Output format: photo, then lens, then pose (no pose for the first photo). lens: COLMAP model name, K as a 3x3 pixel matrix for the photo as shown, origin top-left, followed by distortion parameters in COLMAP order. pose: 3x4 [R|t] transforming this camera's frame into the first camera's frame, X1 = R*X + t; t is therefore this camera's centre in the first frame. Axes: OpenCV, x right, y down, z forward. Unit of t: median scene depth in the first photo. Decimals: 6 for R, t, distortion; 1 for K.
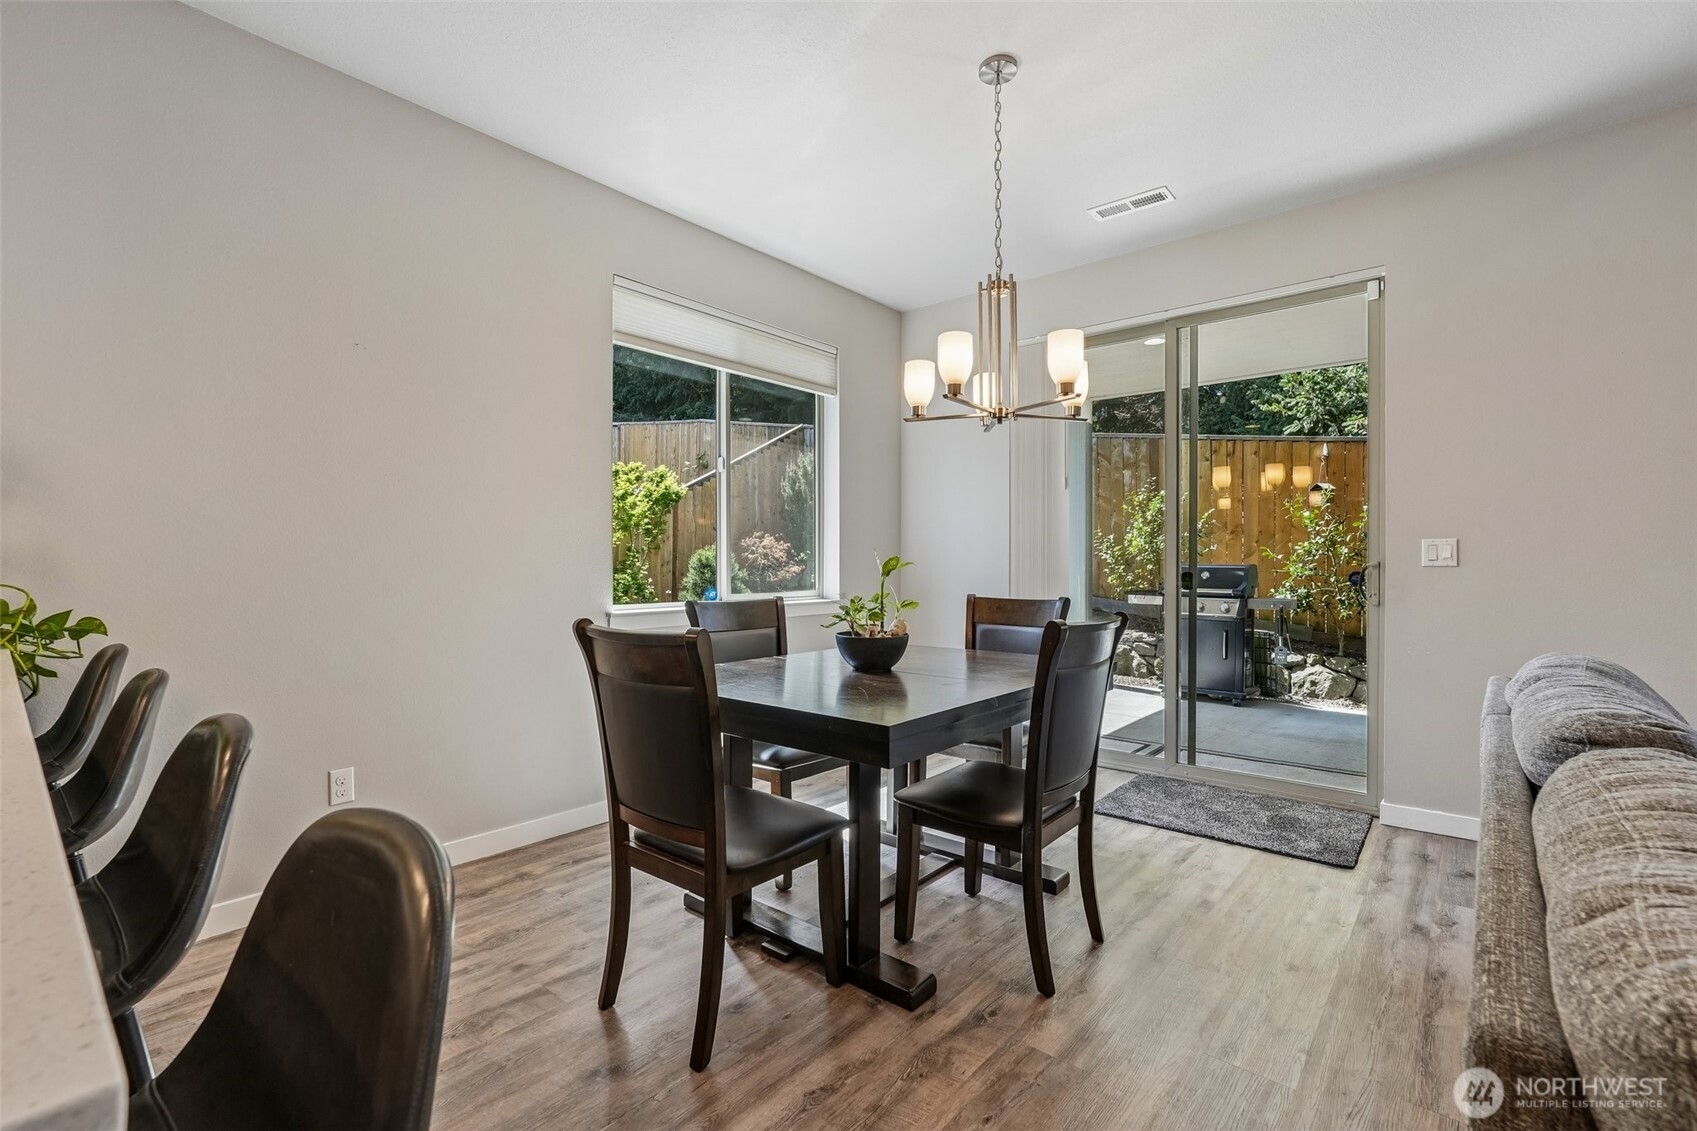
lens RADIAL K [[748.3, 0, 832.2], [0, 748.3, 565.4], [0, 0, 1]] dist [-0.012179, 0.004314]
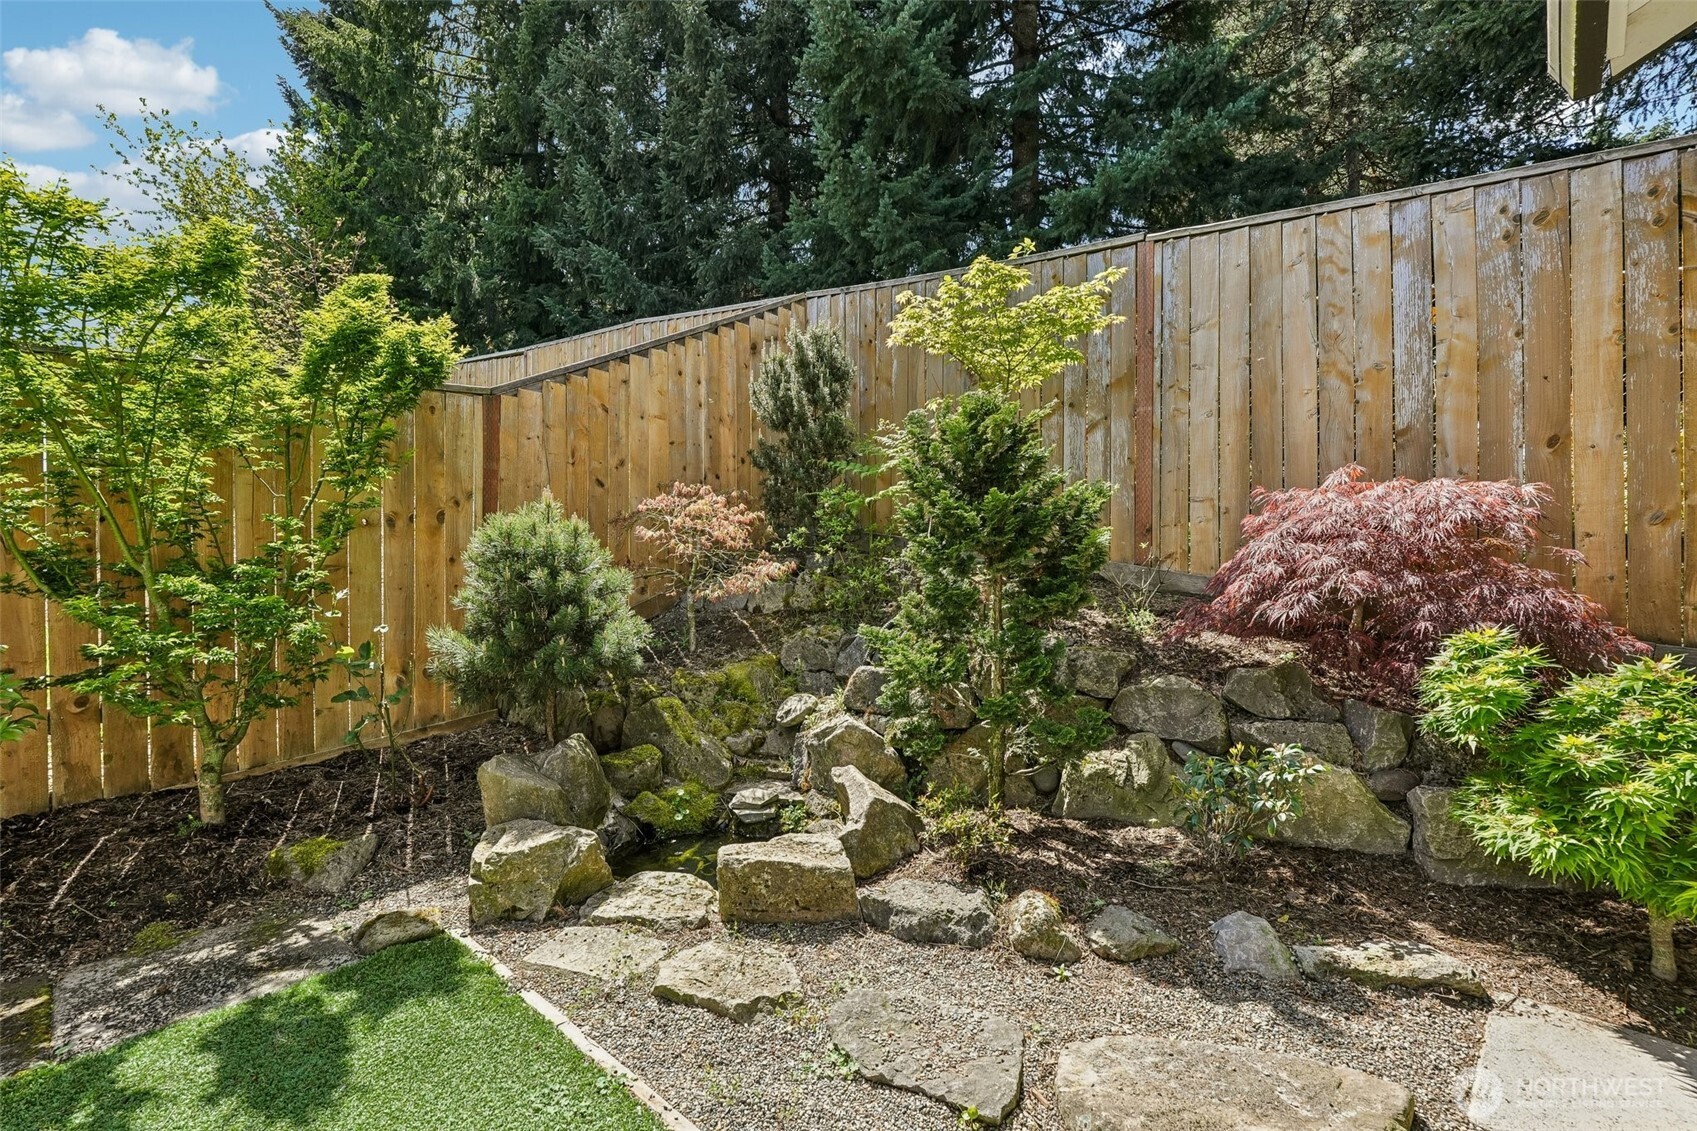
lens RADIAL K [[748.3, 0, 844.1], [0, 748.3, 585.2], [0, 0, 1]] dist [-0.012179, 0.004314]
pose [[0.999404, -0.000464, -0.034504, 0.005838], [0.000385, 0.999997, -0.002298, 0.014450], [0.034505, 0.002283, 0.999402, 0.584699]]
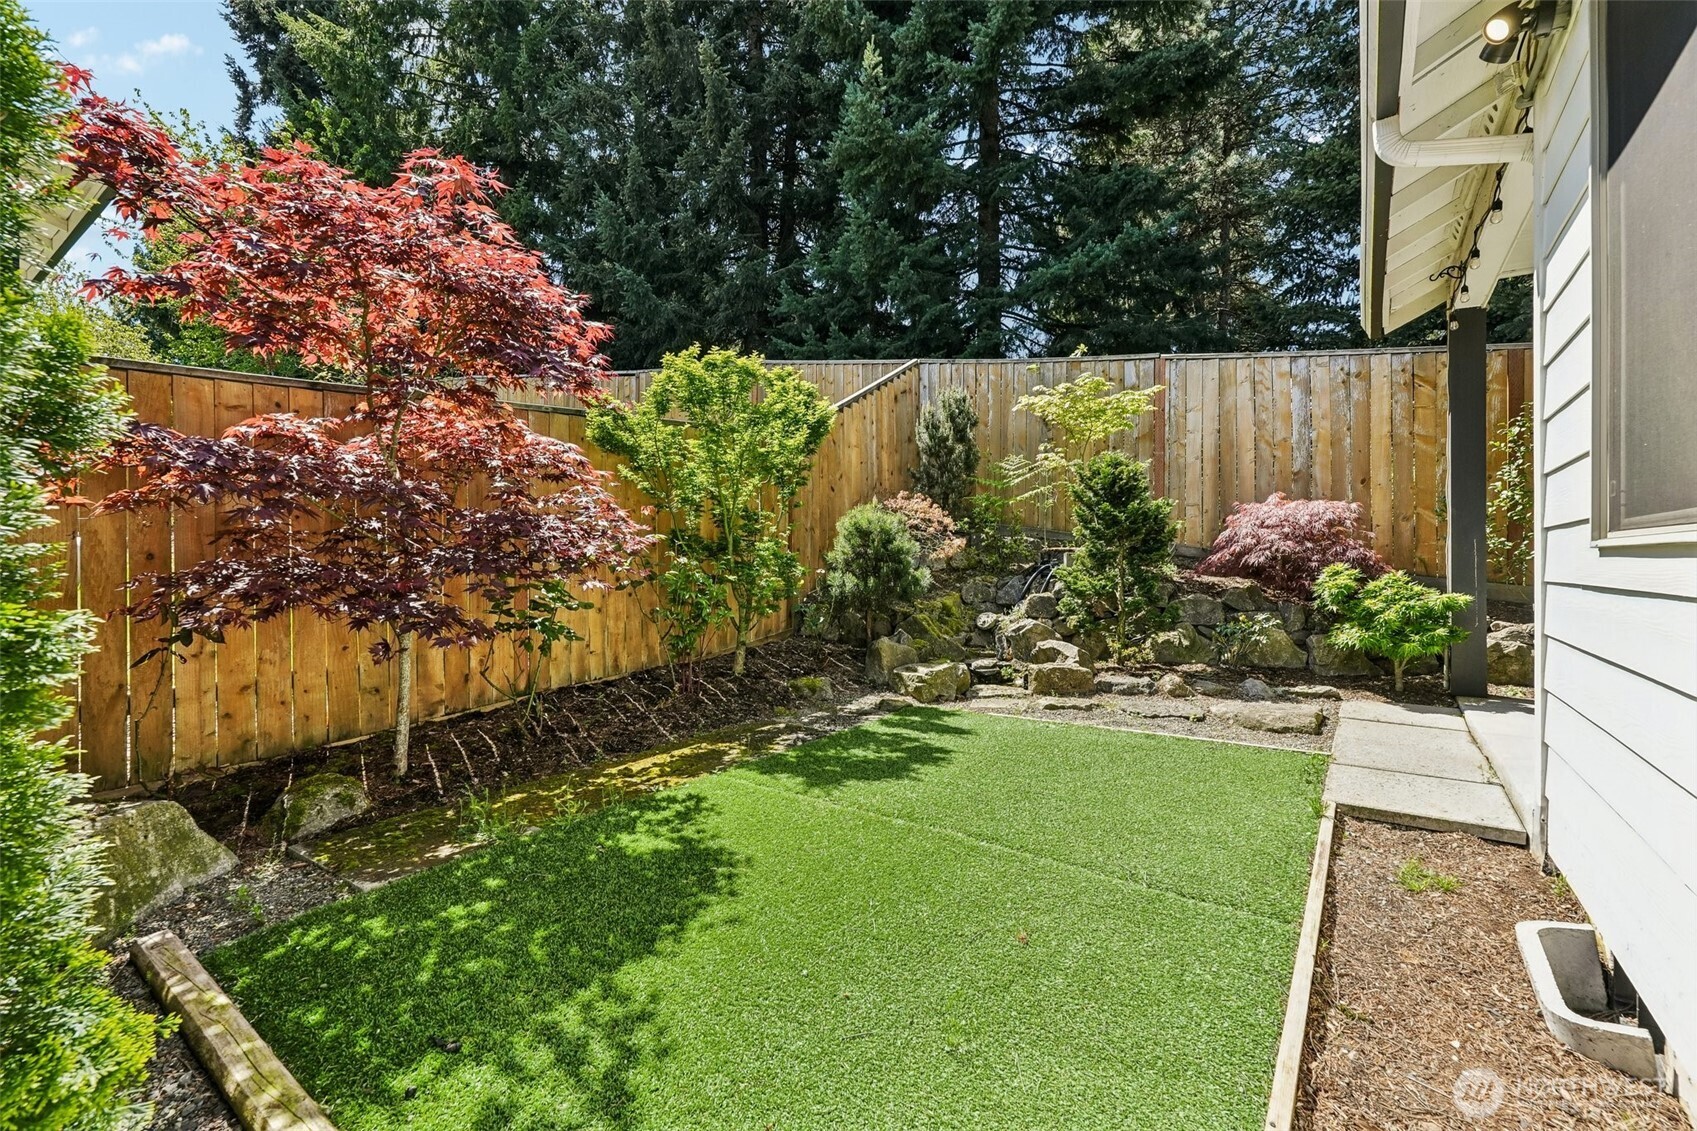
lens RADIAL K [[748.3, 0, 838.3], [0, 748.3, 571.6], [0, 0, 1]] dist [-0.012179, 0.004314]
pose [[0.993757, -0.003596, 0.111513, -0.241100], [0.003662, 0.999993, -0.000383, 0.031814], [-0.111510, 0.000789, 0.993763, 0.305606]]
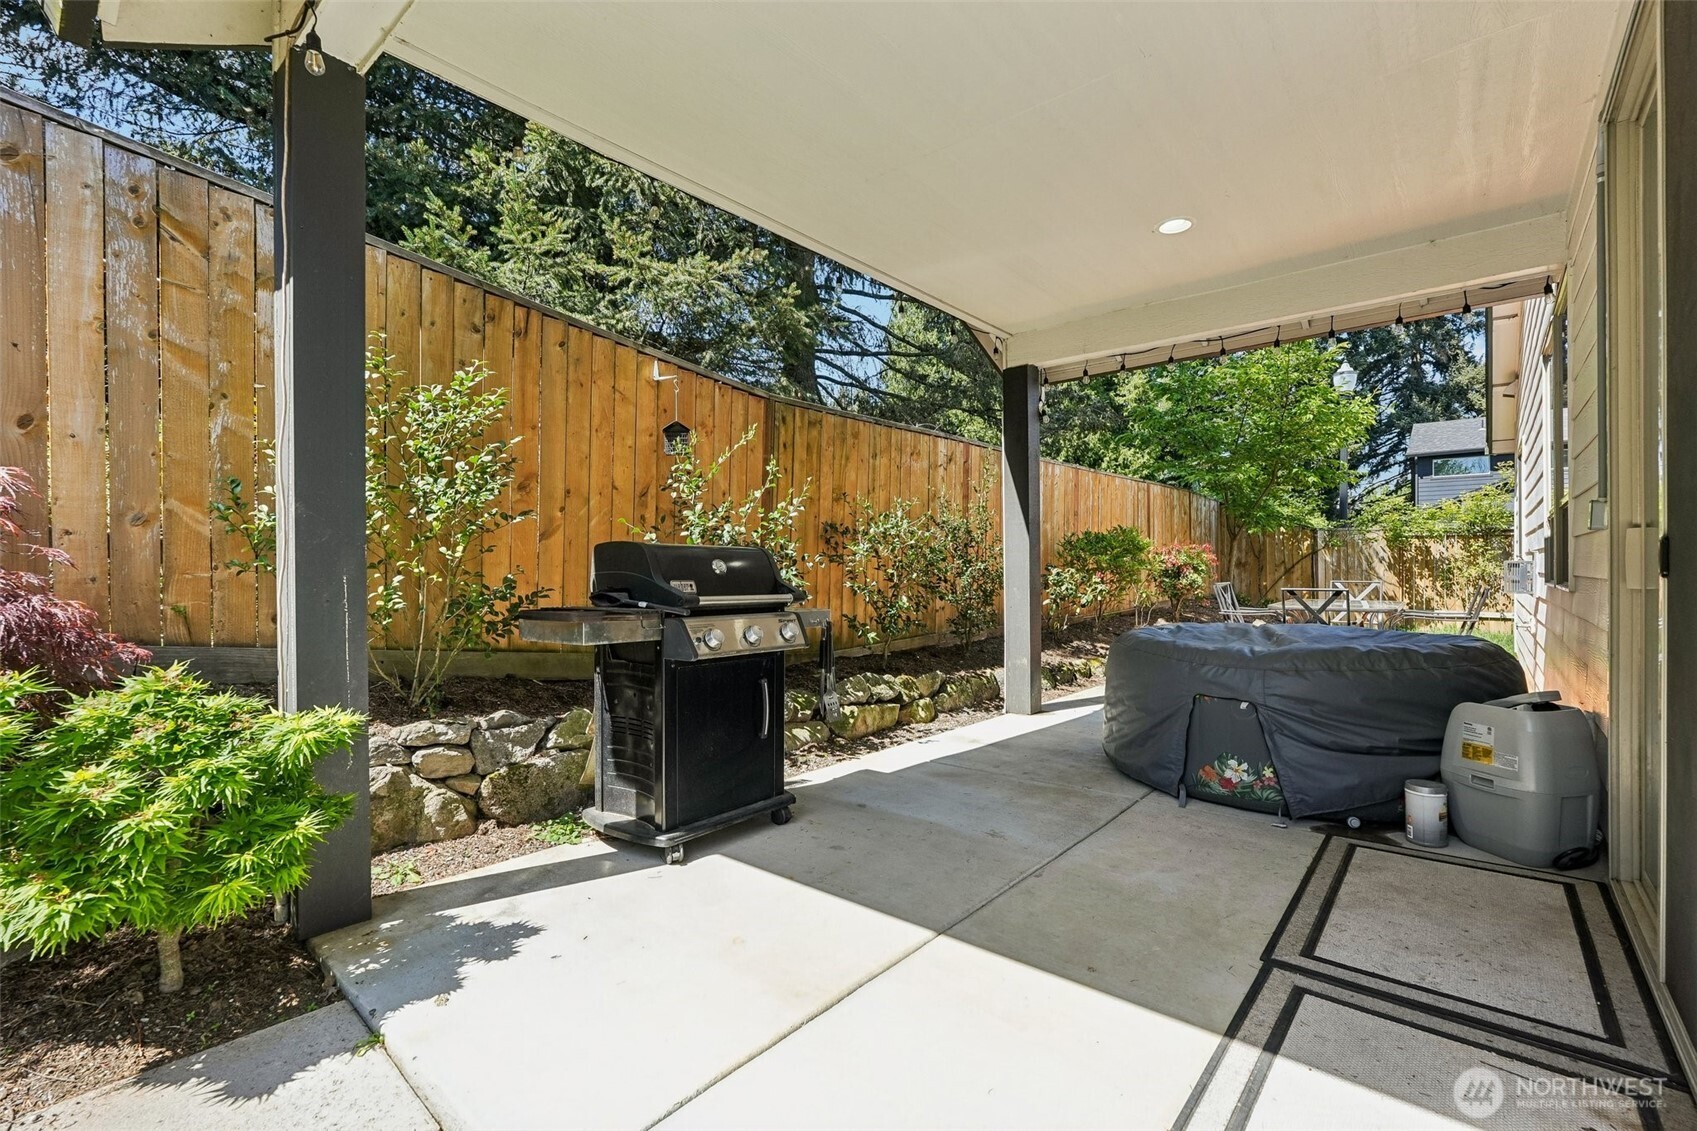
lens RADIAL K [[748.3, 0, 846.1], [0, 748.3, 567.2], [0, 0, 1]] dist [-0.012179, 0.004314]
pose [[-0.016051, 0.002946, 0.999867, 0.020296], [0.015552, 0.999875, -0.002696, 0.011335], [-0.999750, 0.015507, -0.016095, 0.615508]]
